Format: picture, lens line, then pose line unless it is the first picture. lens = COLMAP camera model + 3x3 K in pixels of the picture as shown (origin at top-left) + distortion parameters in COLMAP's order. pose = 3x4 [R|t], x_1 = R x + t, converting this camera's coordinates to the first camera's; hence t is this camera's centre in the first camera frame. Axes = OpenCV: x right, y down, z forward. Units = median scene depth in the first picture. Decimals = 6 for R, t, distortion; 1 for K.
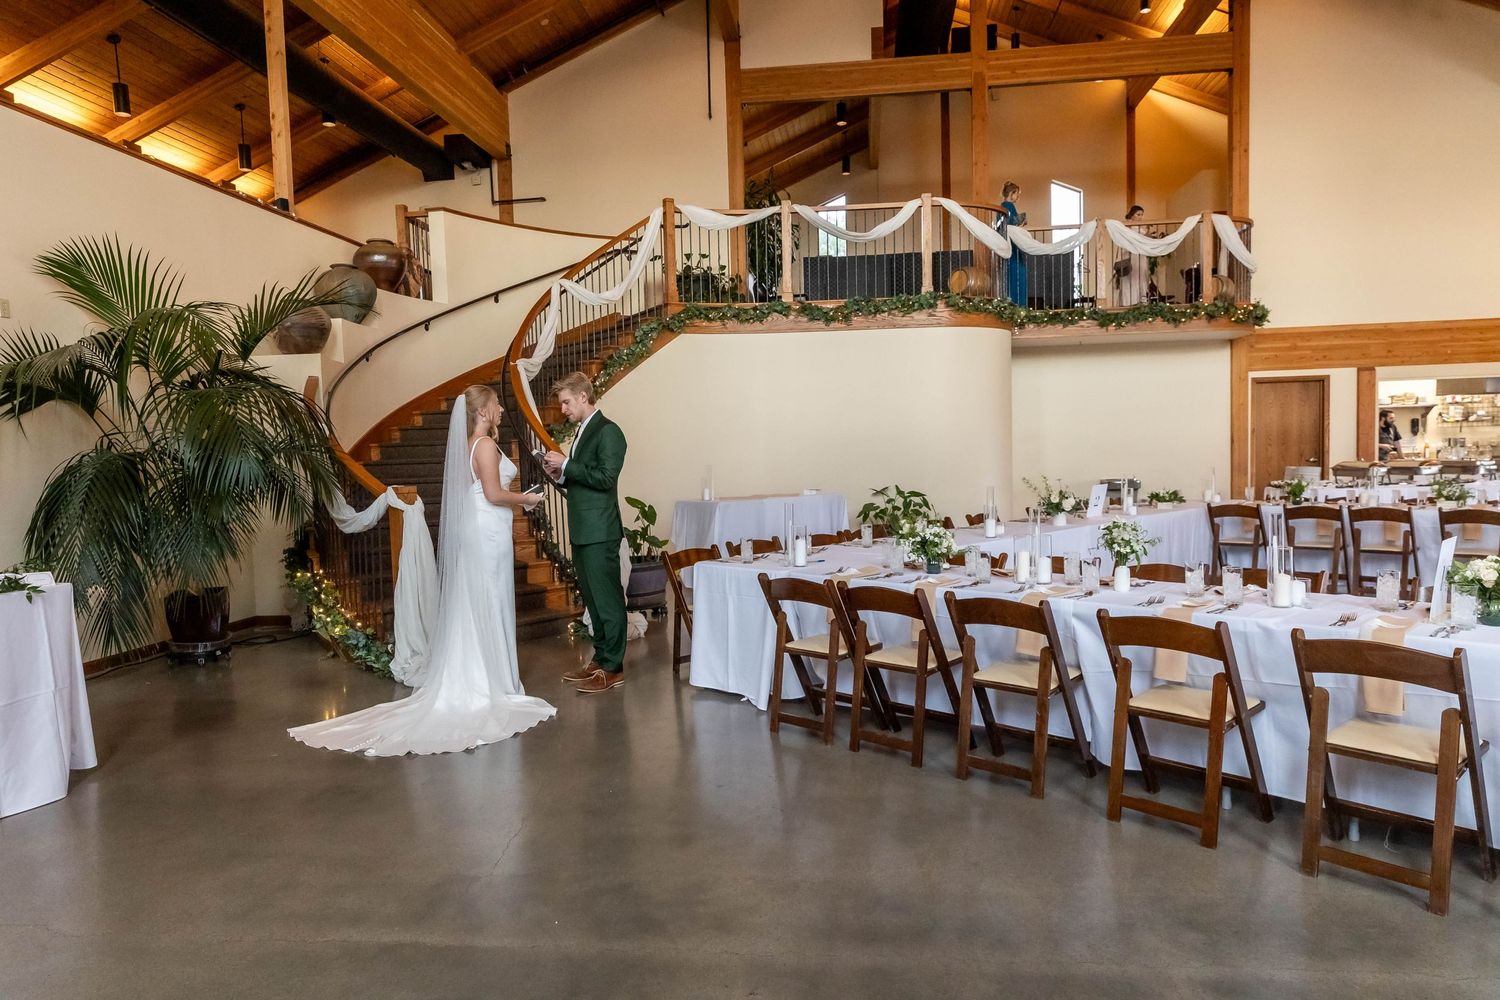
lens RADIAL K [[1028.8, 0, 758.5], [0, 1028.8, 504.7], [0, 0, 1]] dist [0.006273, 0.000344]
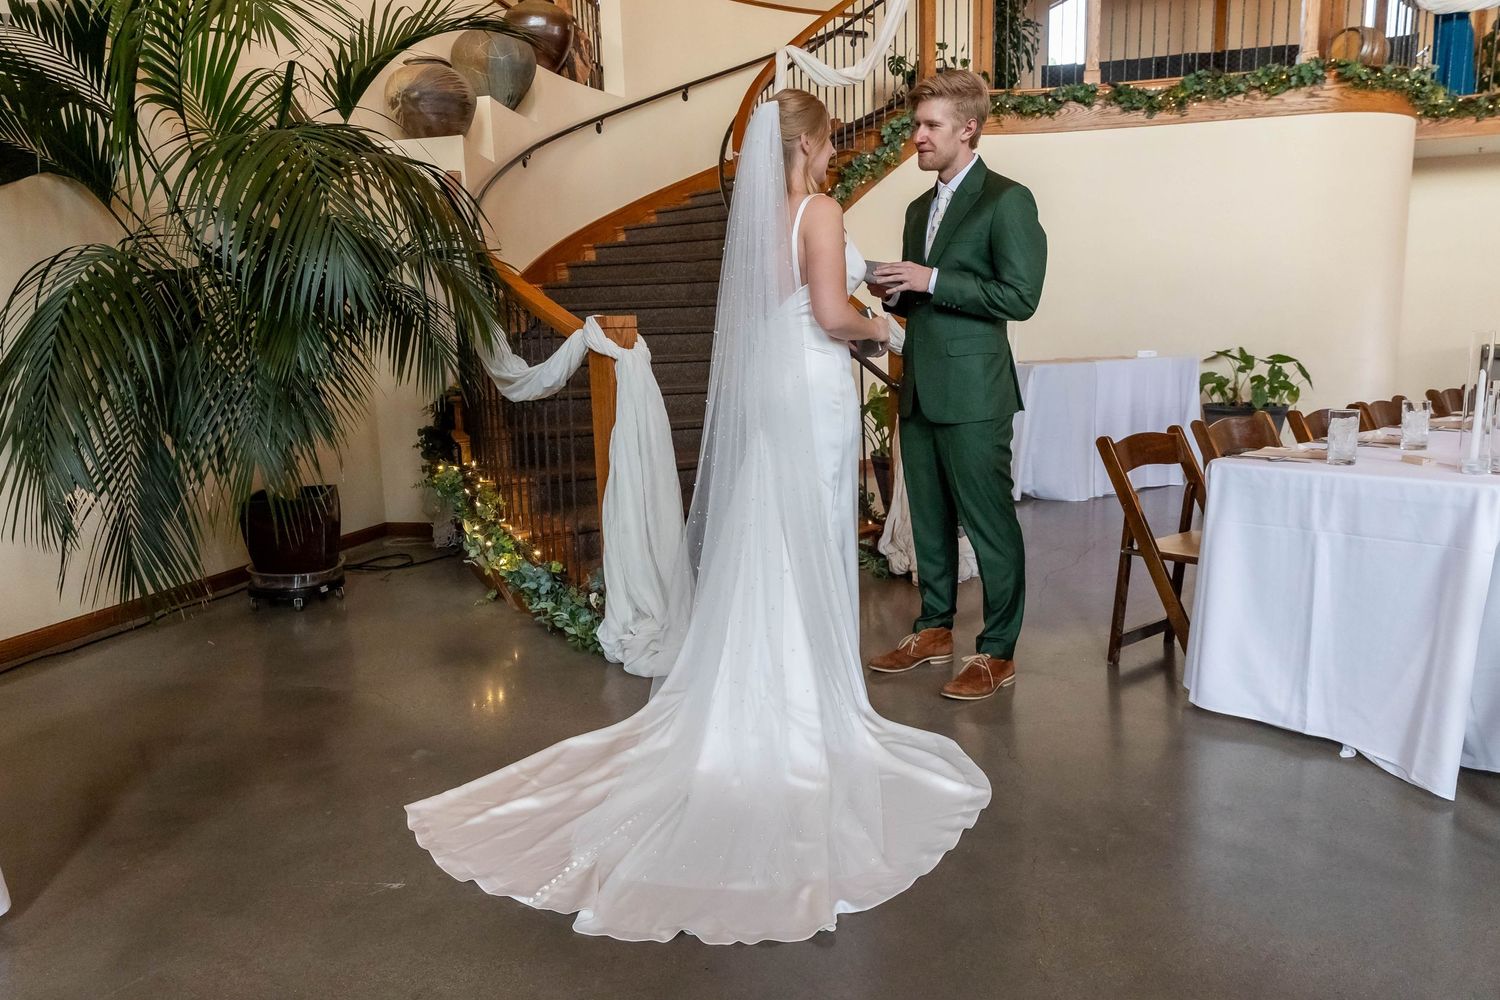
lens RADIAL K [[1028.8, 0, 758.5], [0, 1028.8, 504.7], [0, 0, 1]] dist [0.006273, 0.000344]
pose [[0.992298, 0.017809, -0.122585, -0.178102], [-0.004236, 0.993911, 0.110104, 0.020095], [0.123800, -0.108737, 0.986332, 0.406298]]
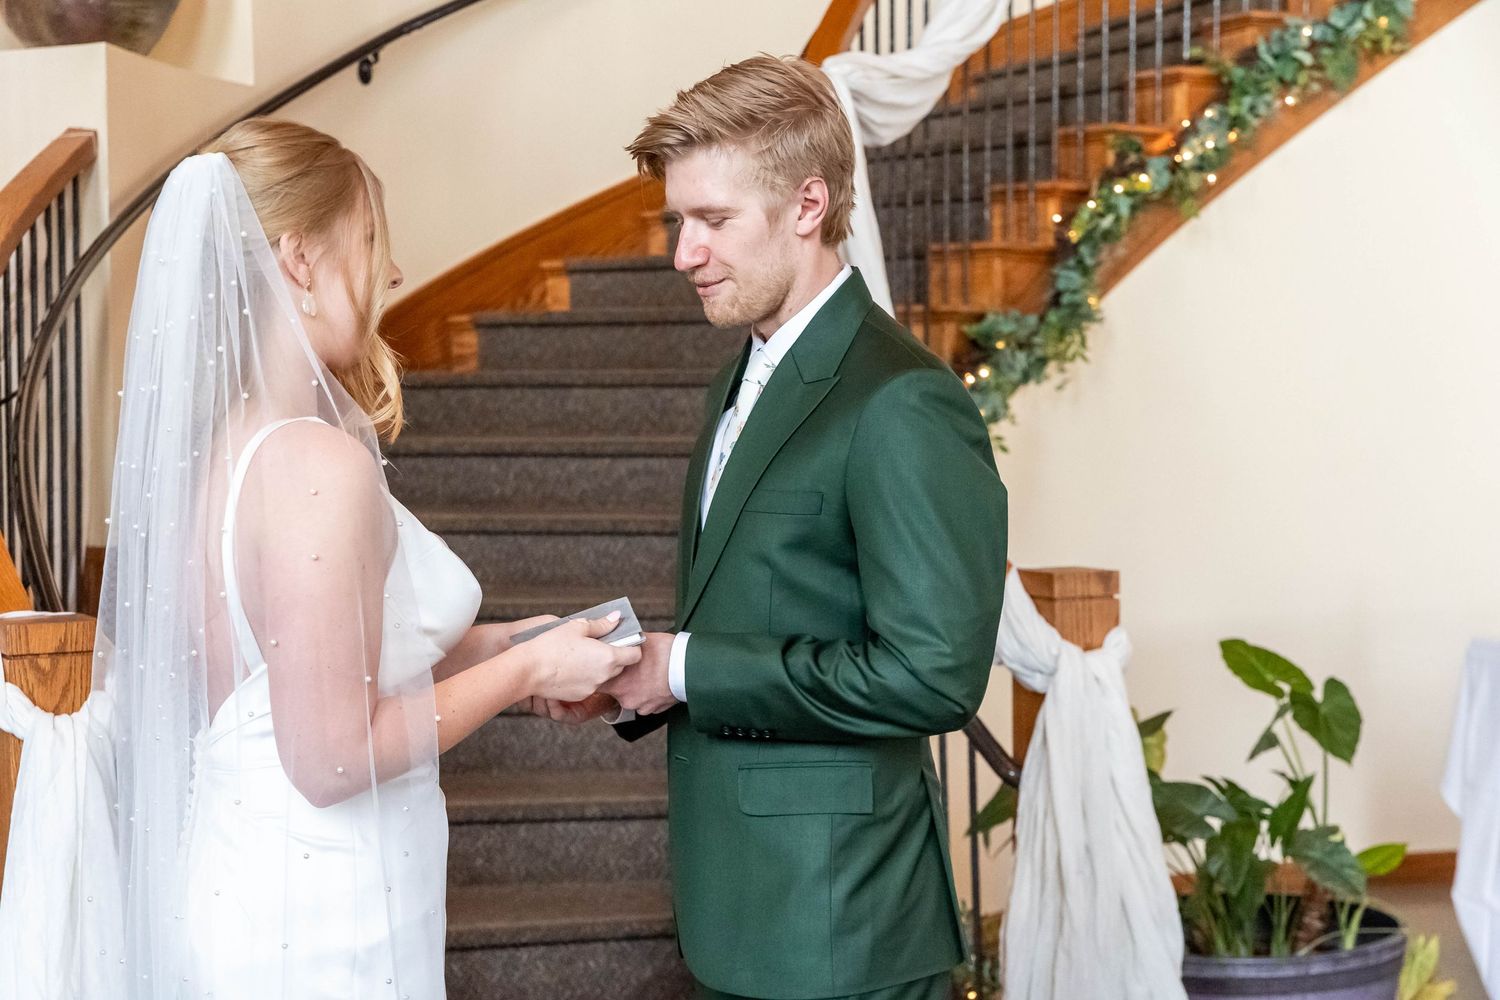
lens RADIAL K [[2799.8, 0, 750.0], [0, 2799.8, 500.0], [0, 0, 1]] dist [0.018369, 0.059516]
pose [[0.926611, 0.038092, -0.374087, 0.015840], [-0.037876, 0.999251, 0.007932, -0.048891], [0.374109, 0.006819, 0.927360, 0.455589]]
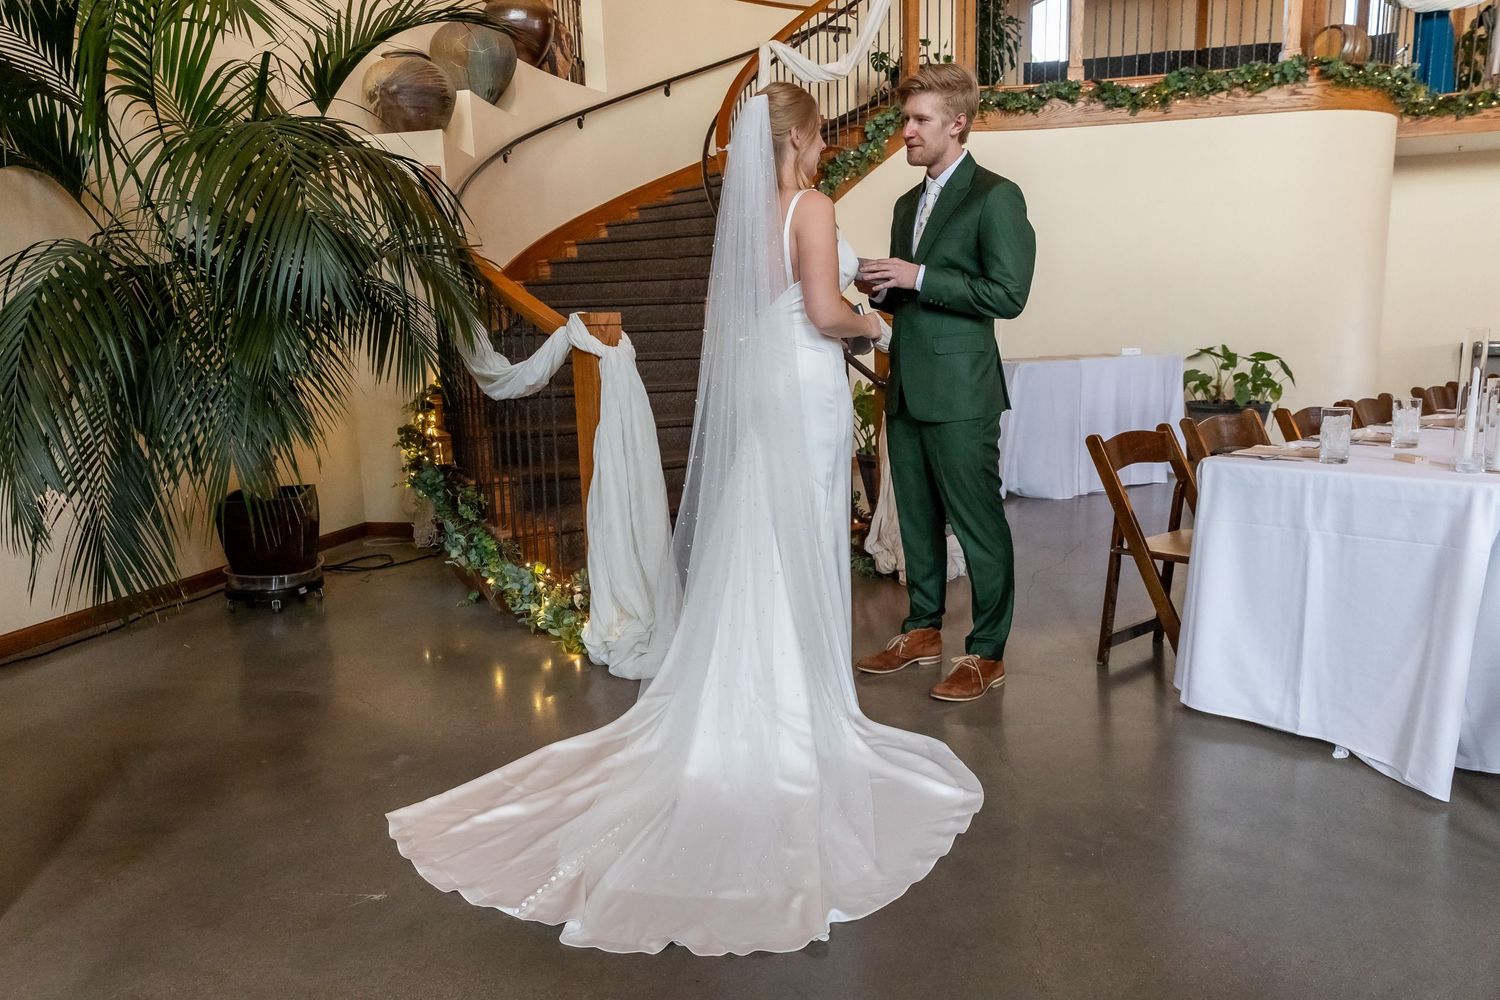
lens RADIAL K [[1029.0, 0, 756.4], [0, 1029.0, 506.3], [0, 0, 1]] dist [0.006766, 0.001338]
pose [[0.994120, 0.015974, -0.107103, -0.181027], [-0.003691, 0.993483, 0.113917, 0.019842], [0.108225, -0.112852, 0.987700, 0.412046]]
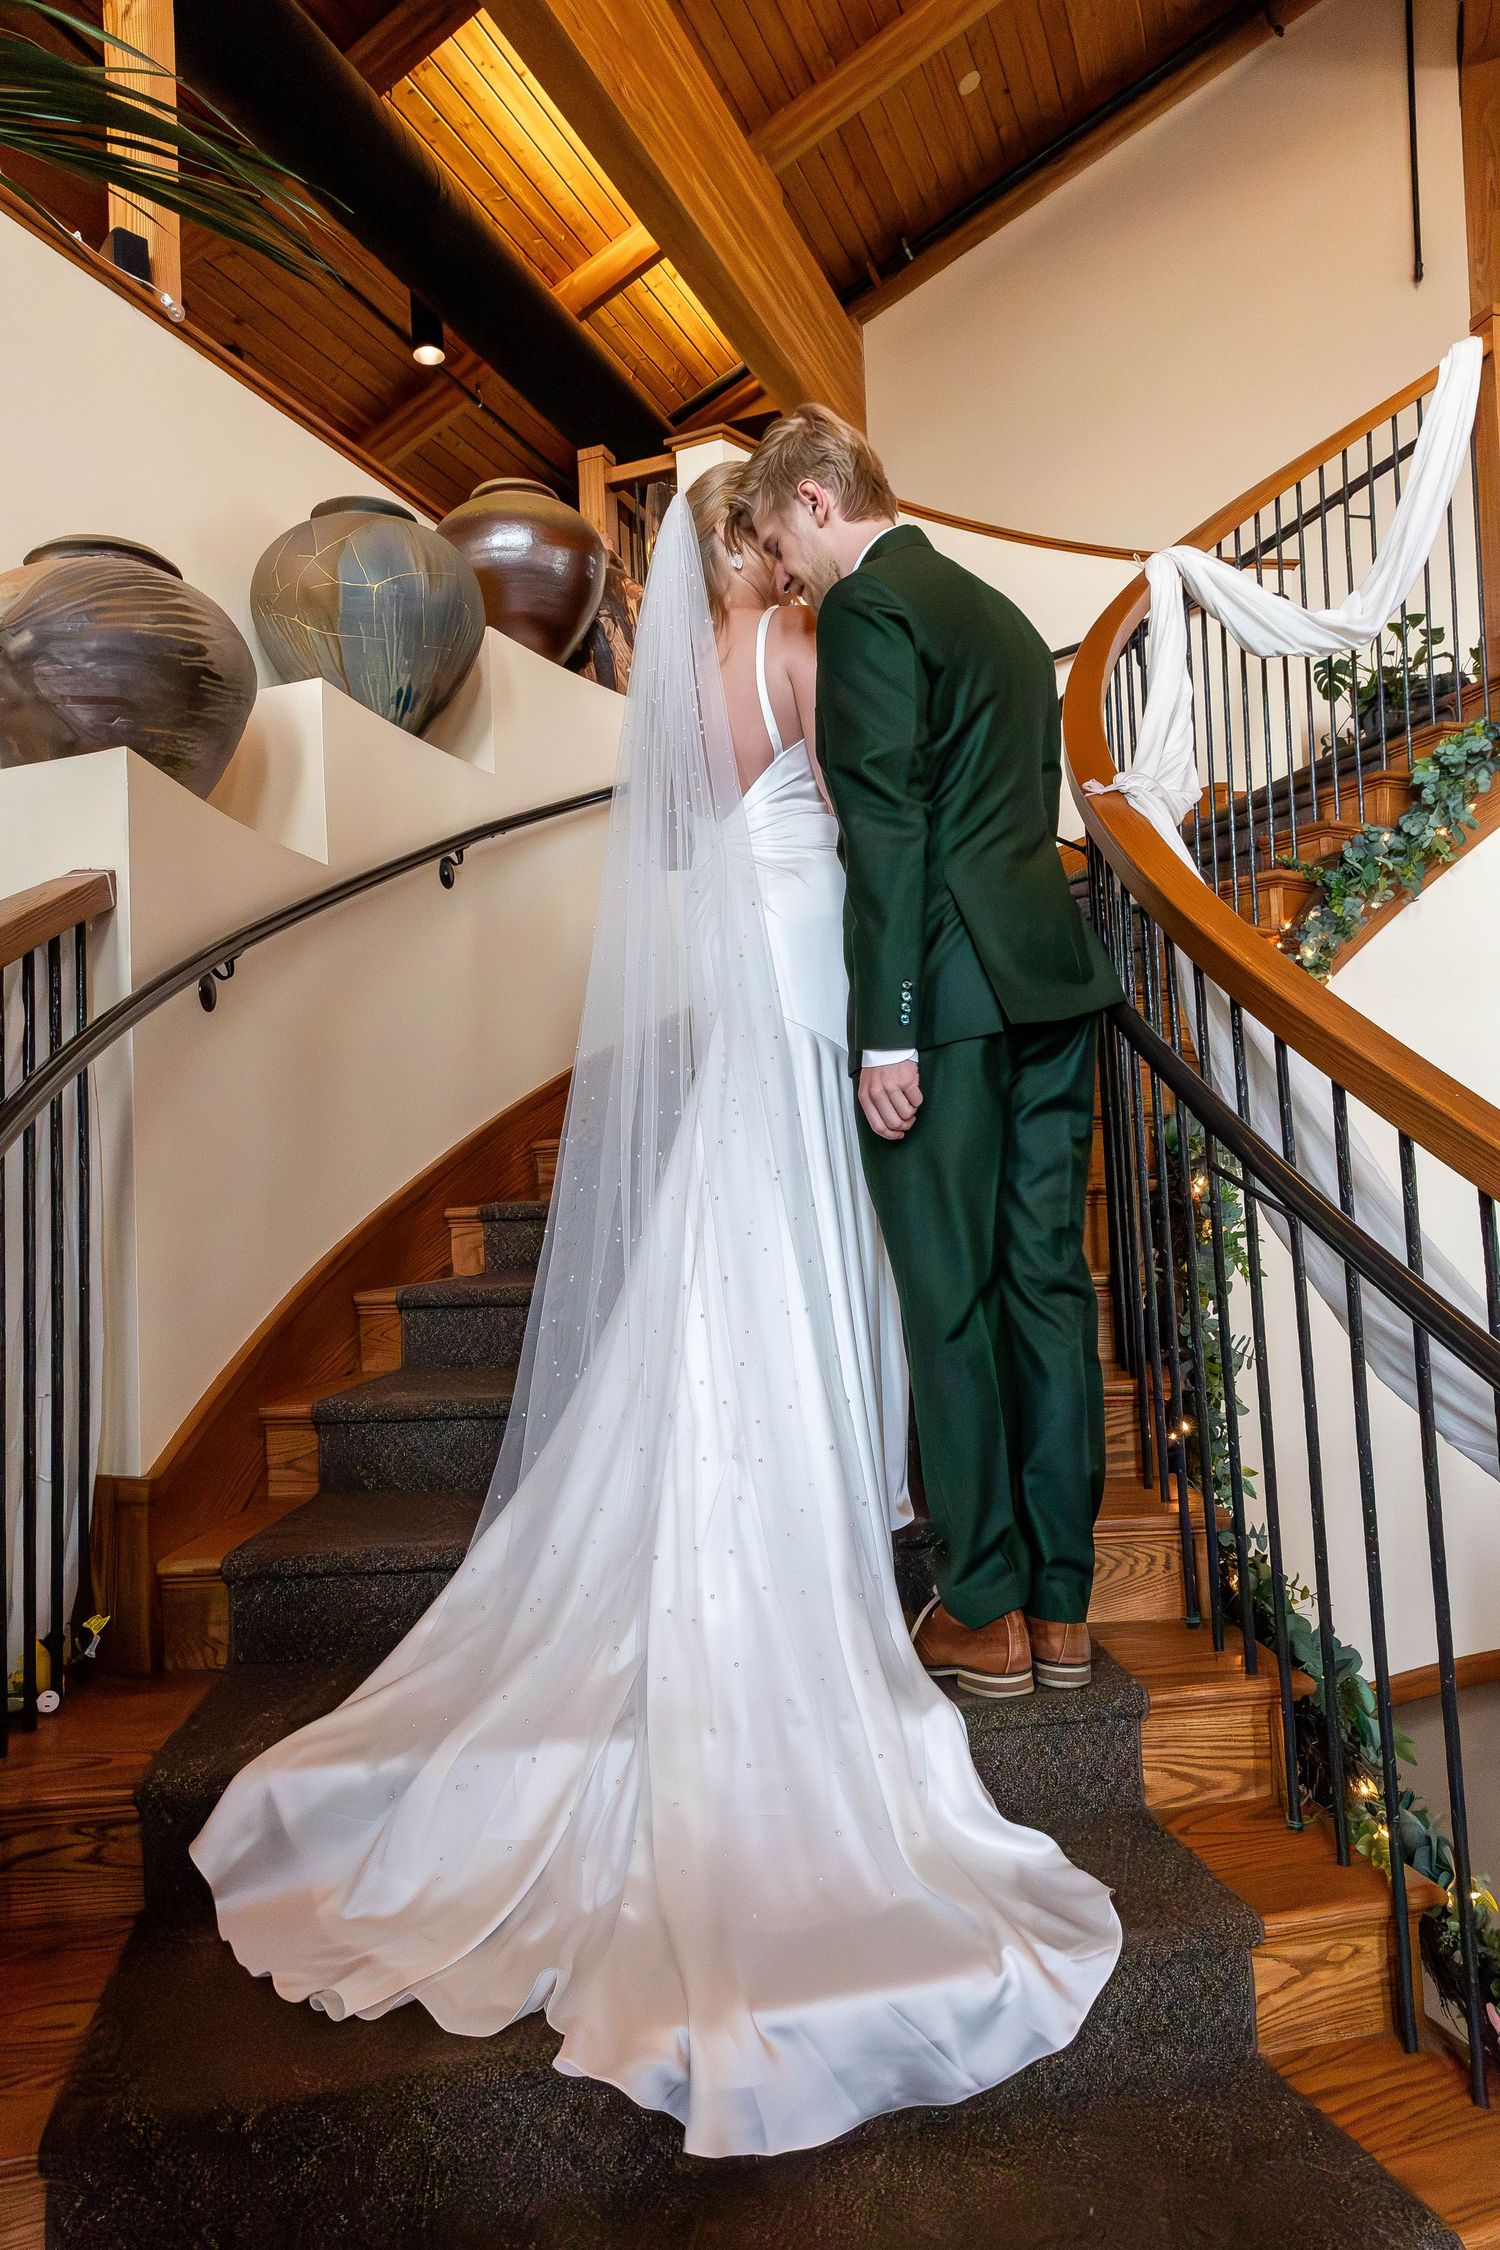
lens RADIAL K [[1543.5, 0, 745.4], [0, 1543.5, 1087.9], [0, 0, 1]] dist [0.006766, 0.001338]
pose [[0.965675, -0.026881, -0.258359, -0.294425], [-0.001858, 0.993890, -0.110356, -0.065653], [0.259747, 0.107048, 0.959725, 0.919006]]
